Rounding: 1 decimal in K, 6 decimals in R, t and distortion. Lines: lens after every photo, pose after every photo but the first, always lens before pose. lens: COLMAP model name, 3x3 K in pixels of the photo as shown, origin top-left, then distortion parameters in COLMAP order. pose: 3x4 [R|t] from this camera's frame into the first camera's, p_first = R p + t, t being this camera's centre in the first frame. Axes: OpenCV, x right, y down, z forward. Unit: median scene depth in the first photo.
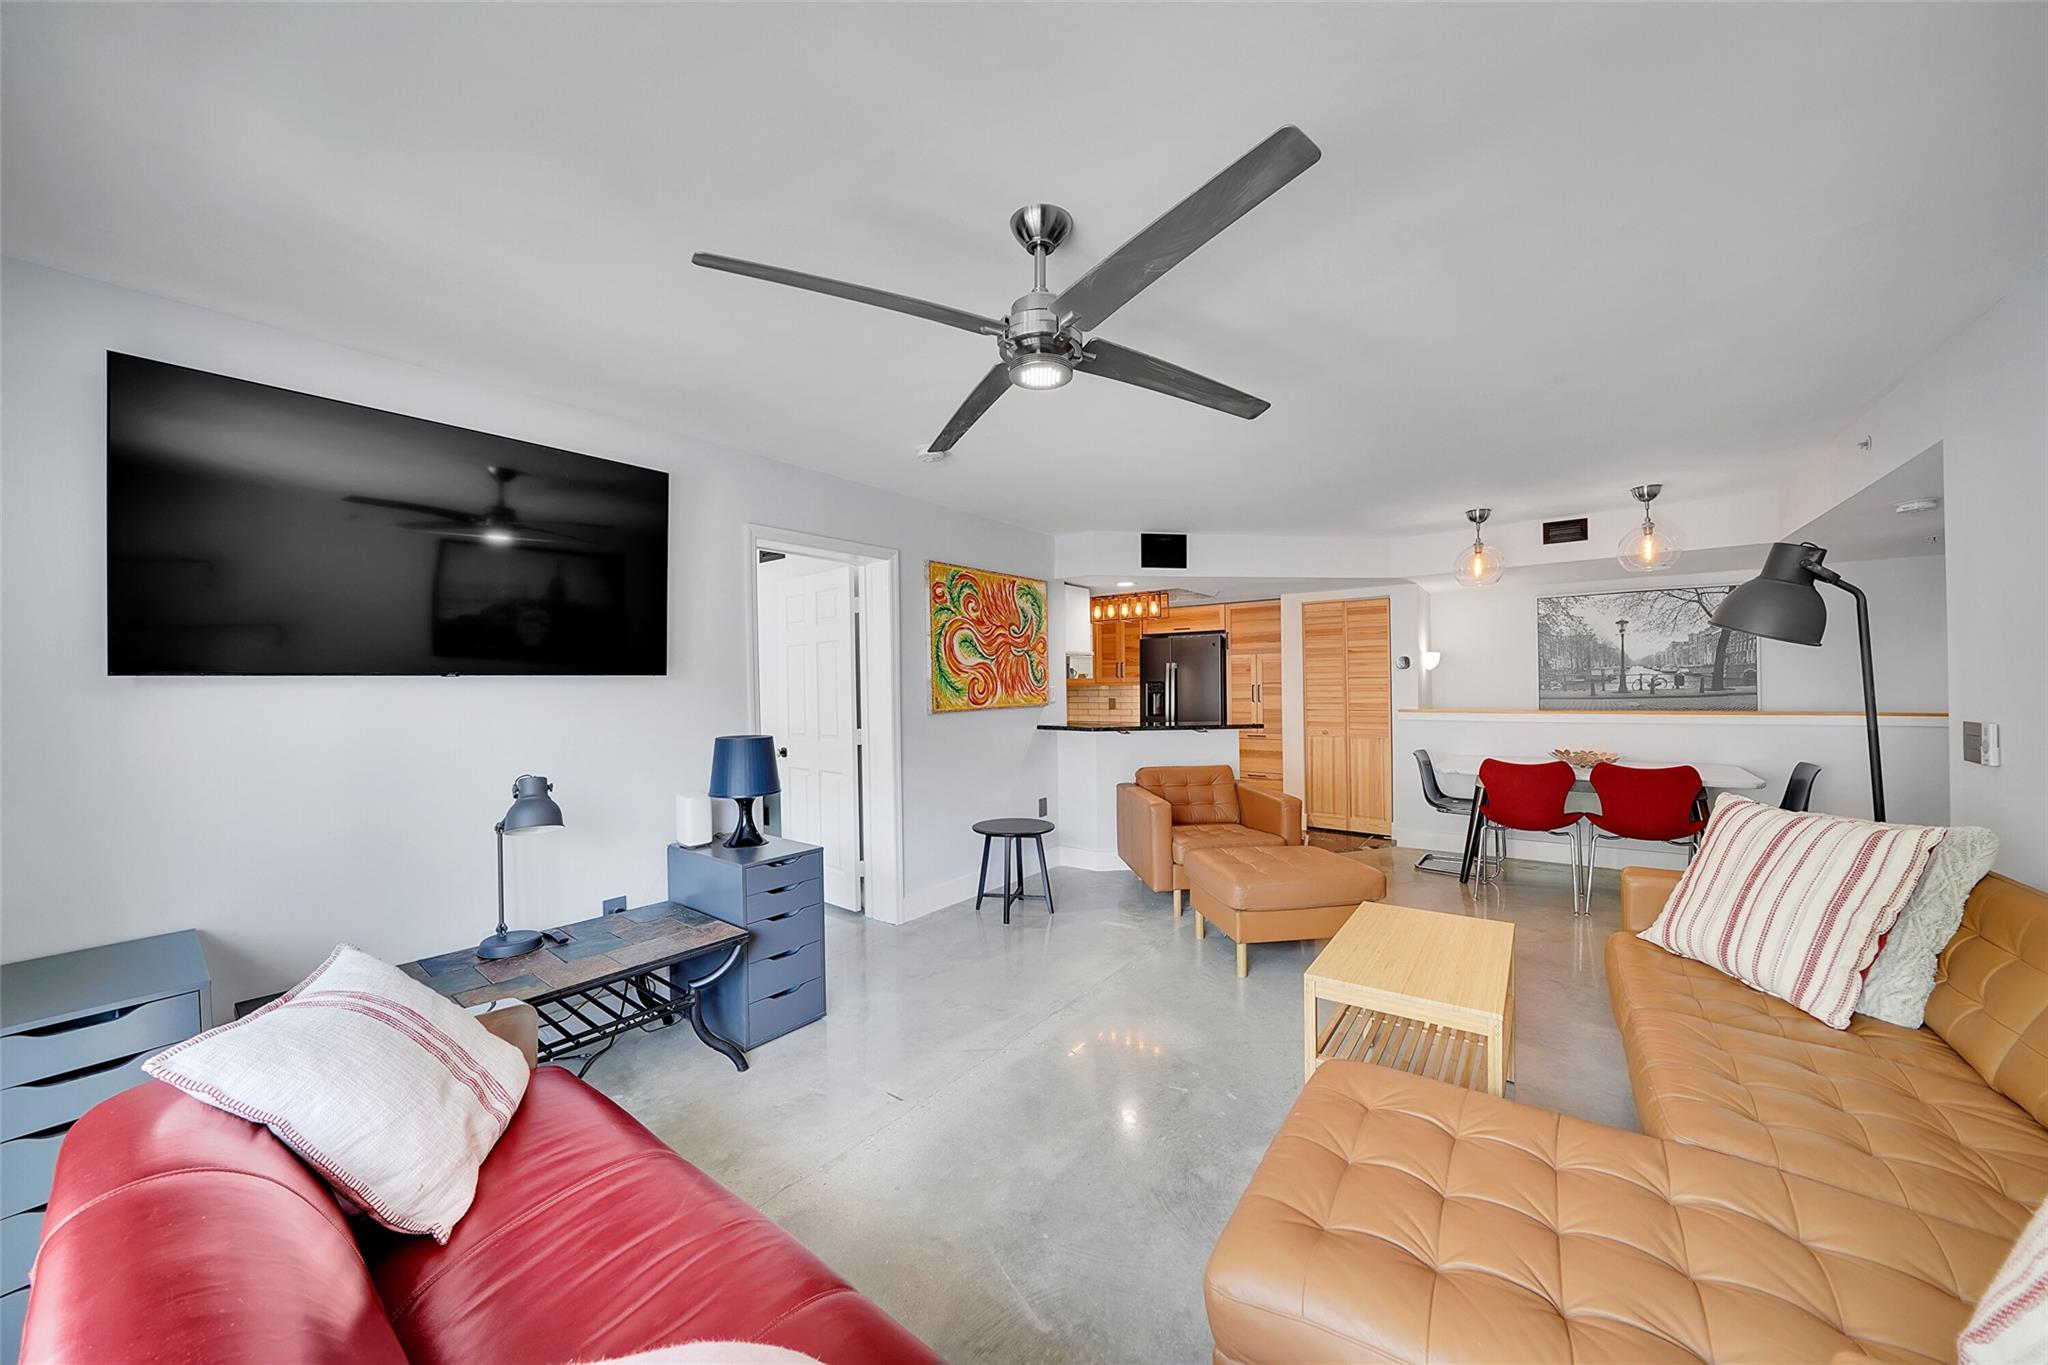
lens RADIAL K [[708.4, 0, 1021.3], [0, 708.4, 685.4], [0, 0, 1]] dist [-0.021428, 0.000077]
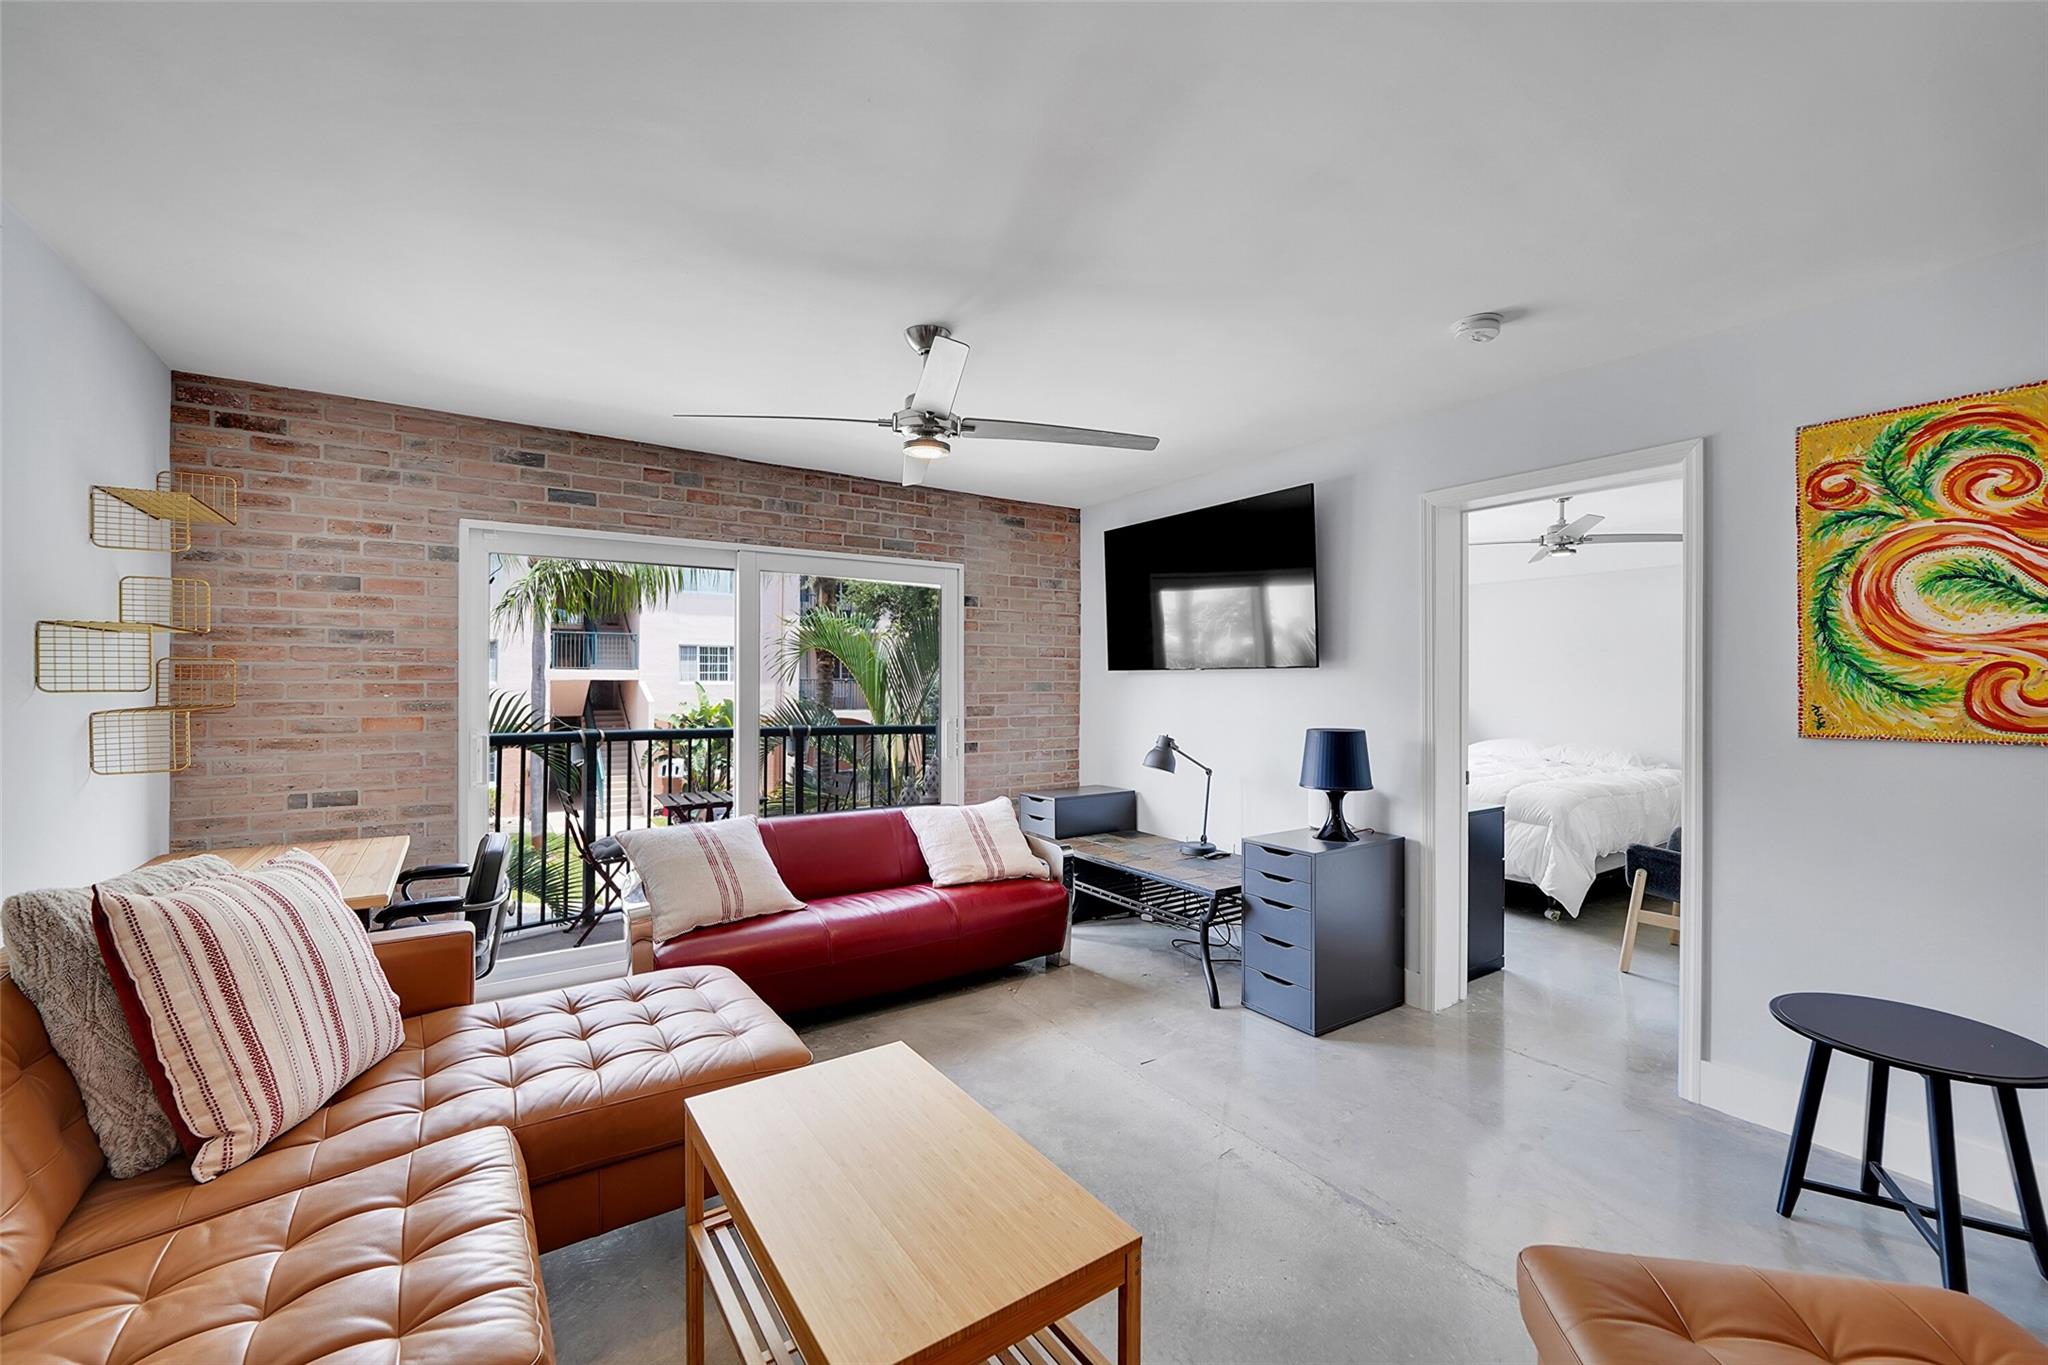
lens RADIAL K [[828.7, 0, 1016.1], [0, 828.7, 678.5], [0, 0, 1]] dist [-0.004079, 0.000604]
pose [[-0.324726, 0.015078, -0.945688, 0.569295], [0.003797, 0.999886, 0.014638, -0.011531], [0.945801, 0.001162, -0.324746, 0.643119]]
